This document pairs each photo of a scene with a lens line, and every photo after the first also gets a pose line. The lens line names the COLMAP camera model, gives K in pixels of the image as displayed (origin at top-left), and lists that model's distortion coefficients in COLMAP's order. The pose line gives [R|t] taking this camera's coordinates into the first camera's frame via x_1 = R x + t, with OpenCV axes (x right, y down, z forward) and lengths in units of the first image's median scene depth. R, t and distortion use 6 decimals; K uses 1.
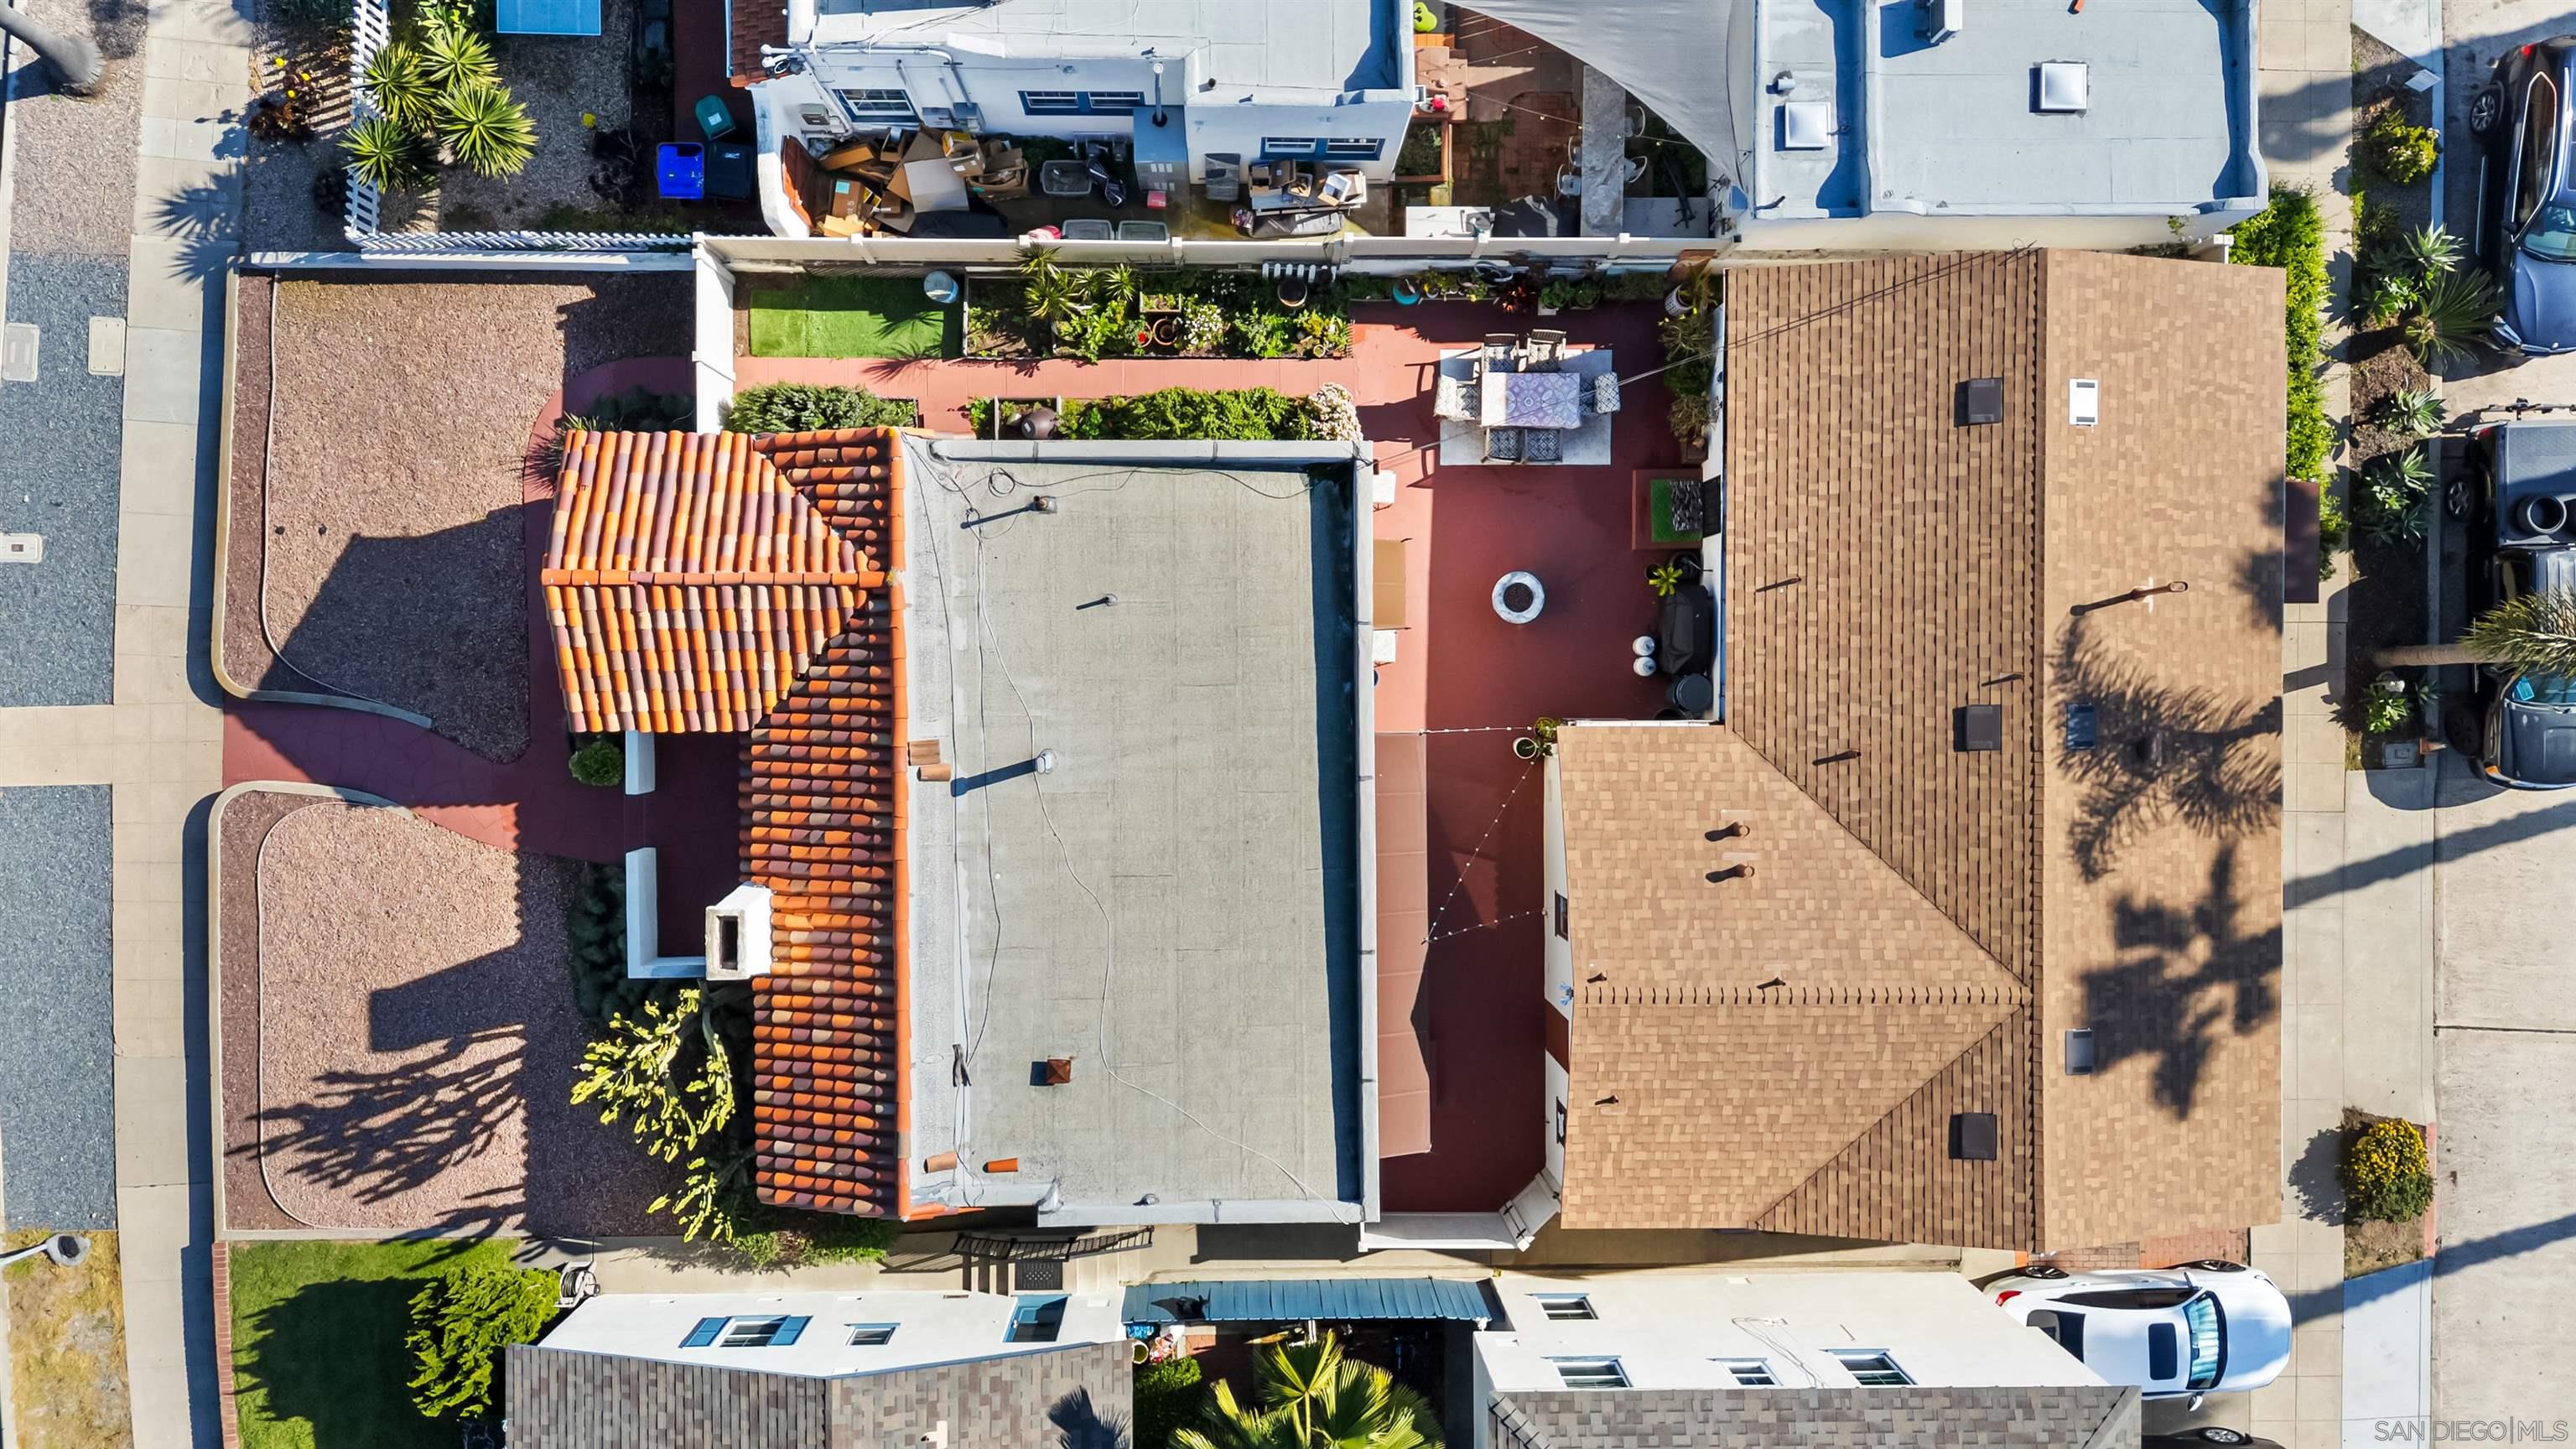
lens RADIAL K [[1964.6, 0, 1284.5], [0, 1964.6, 729.4], [0, 0, 1]] dist [0.074989, -0.041054]
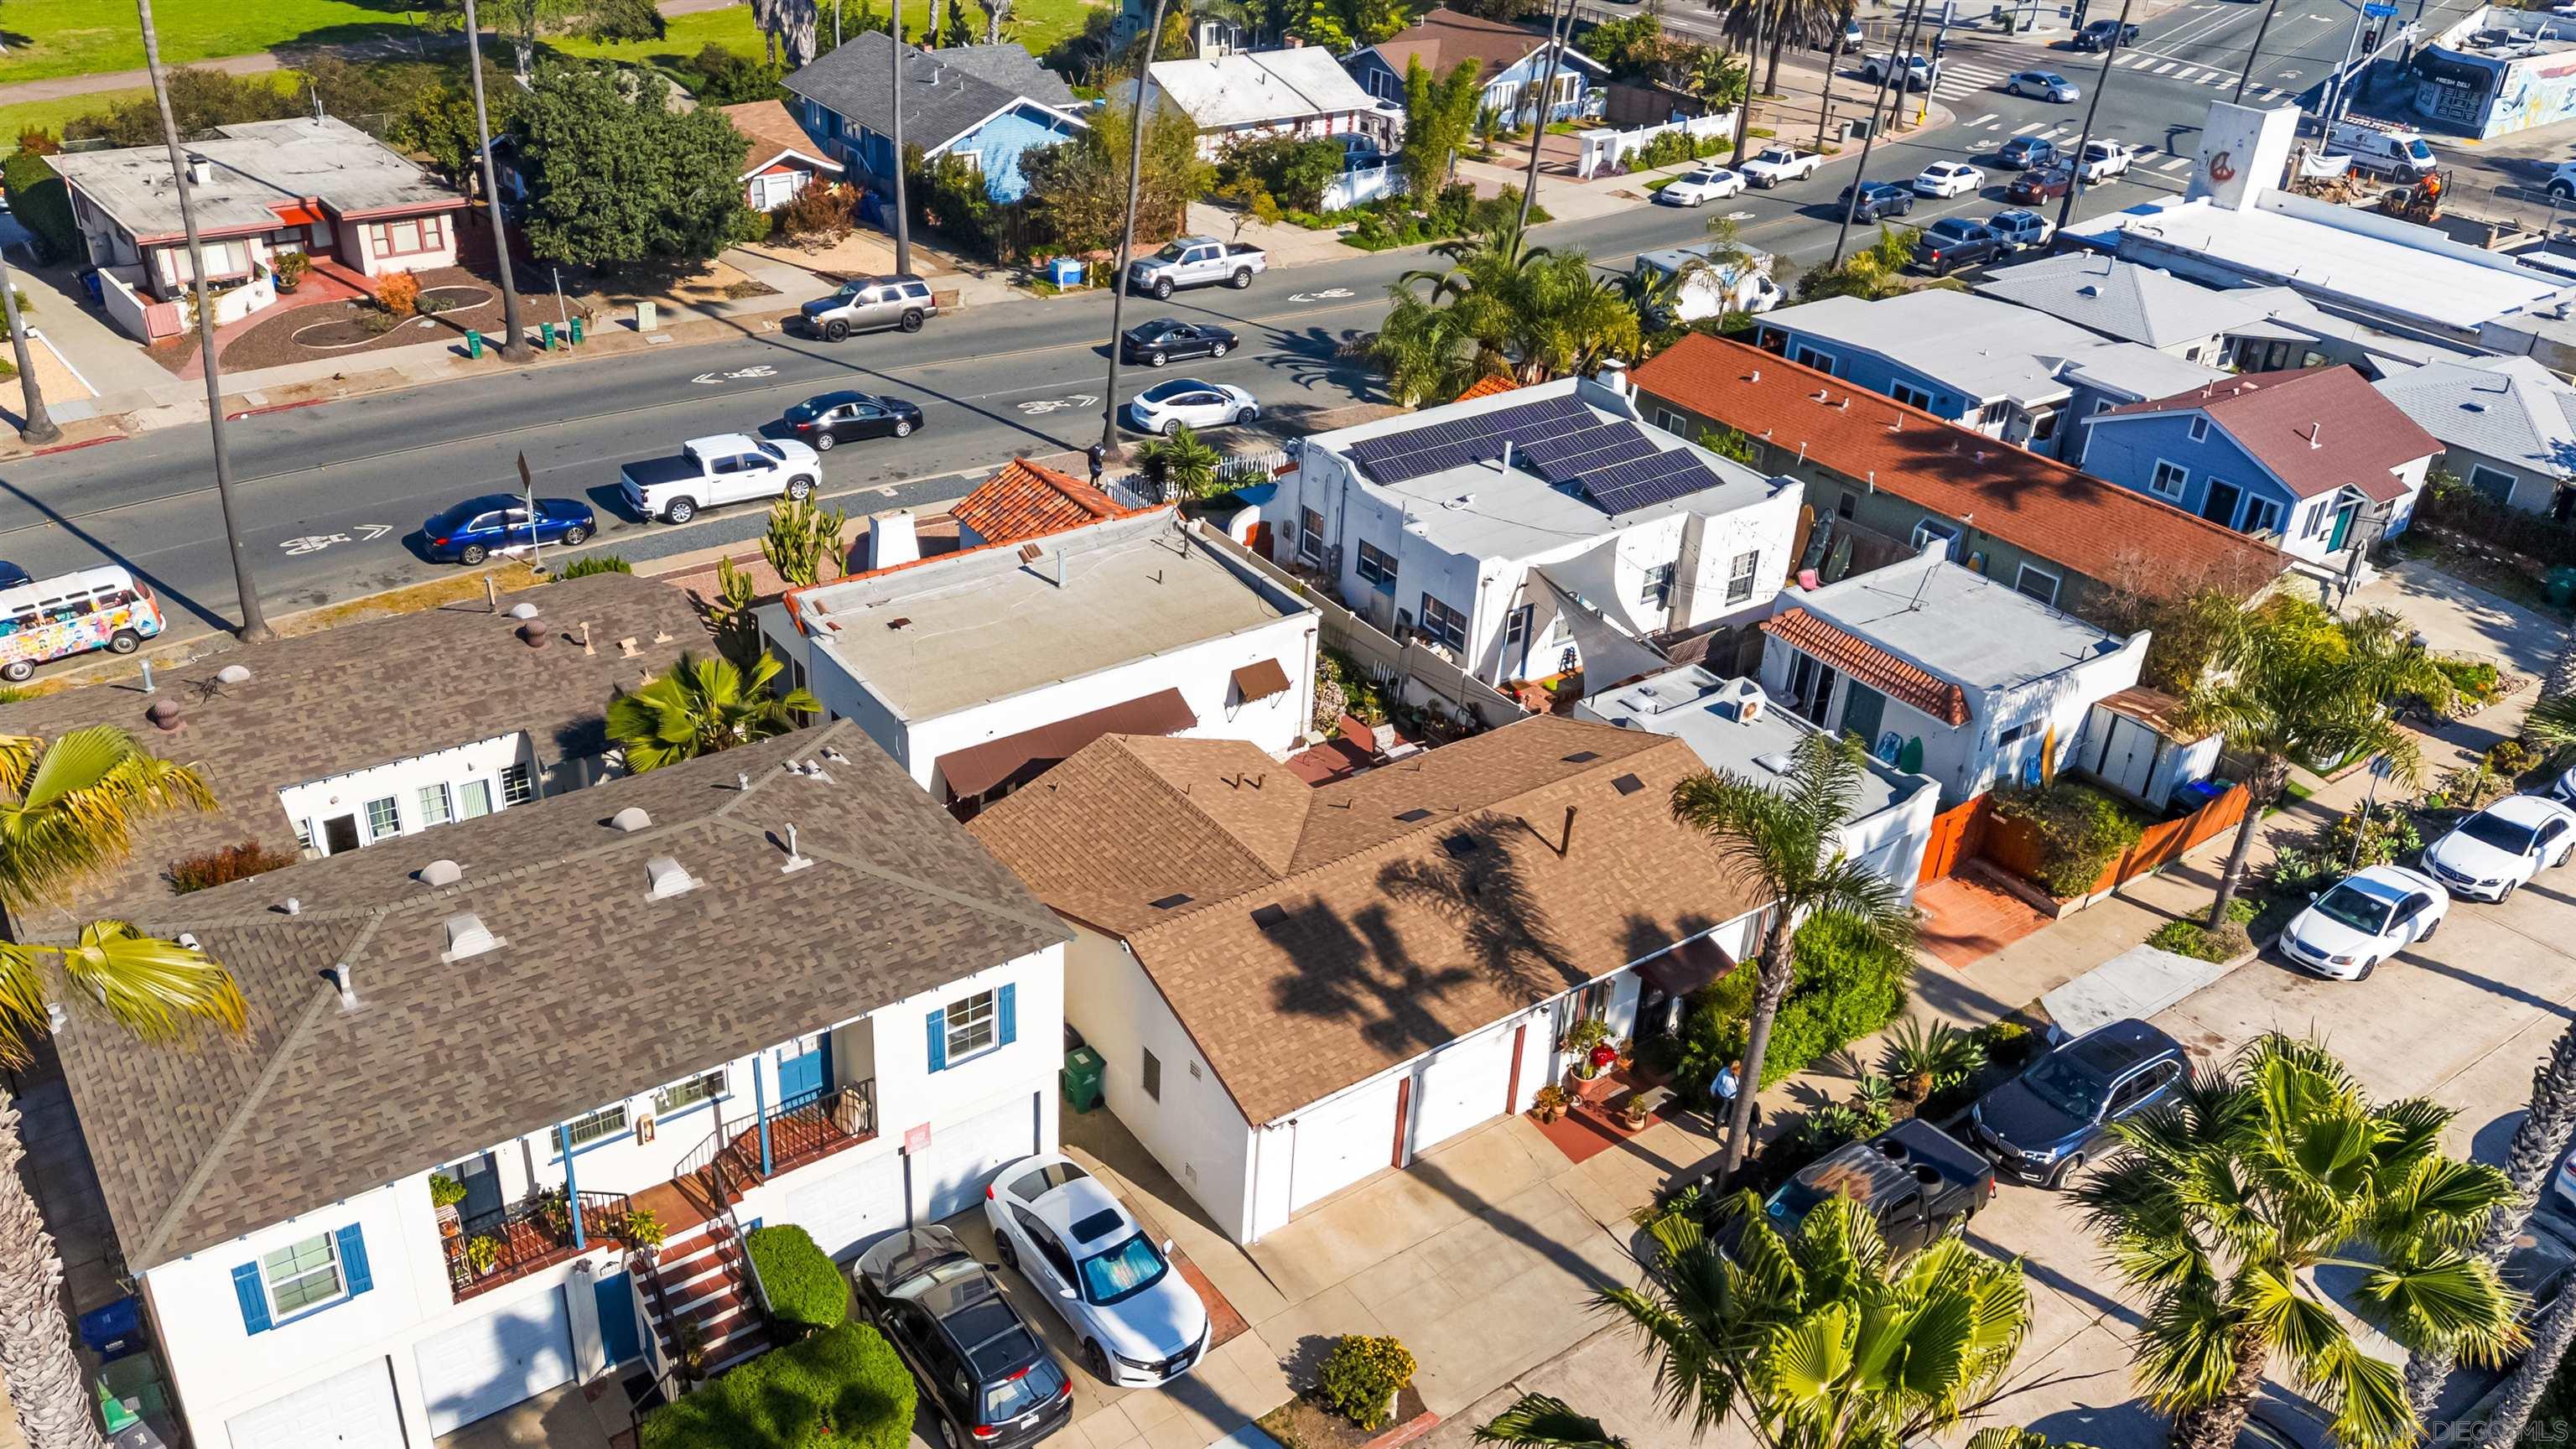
lens RADIAL K [[1964.6, 0, 1291.4], [0, 1964.6, 753.1], [0, 0, 1]] dist [0.074989, -0.041054]
pose [[0.588710, 0.431512, -0.683533, 1.205435], [-0.807191, 0.268663, -0.525608, 0.772698], [-0.043166, 0.861172, 0.506477, 0.261747]]
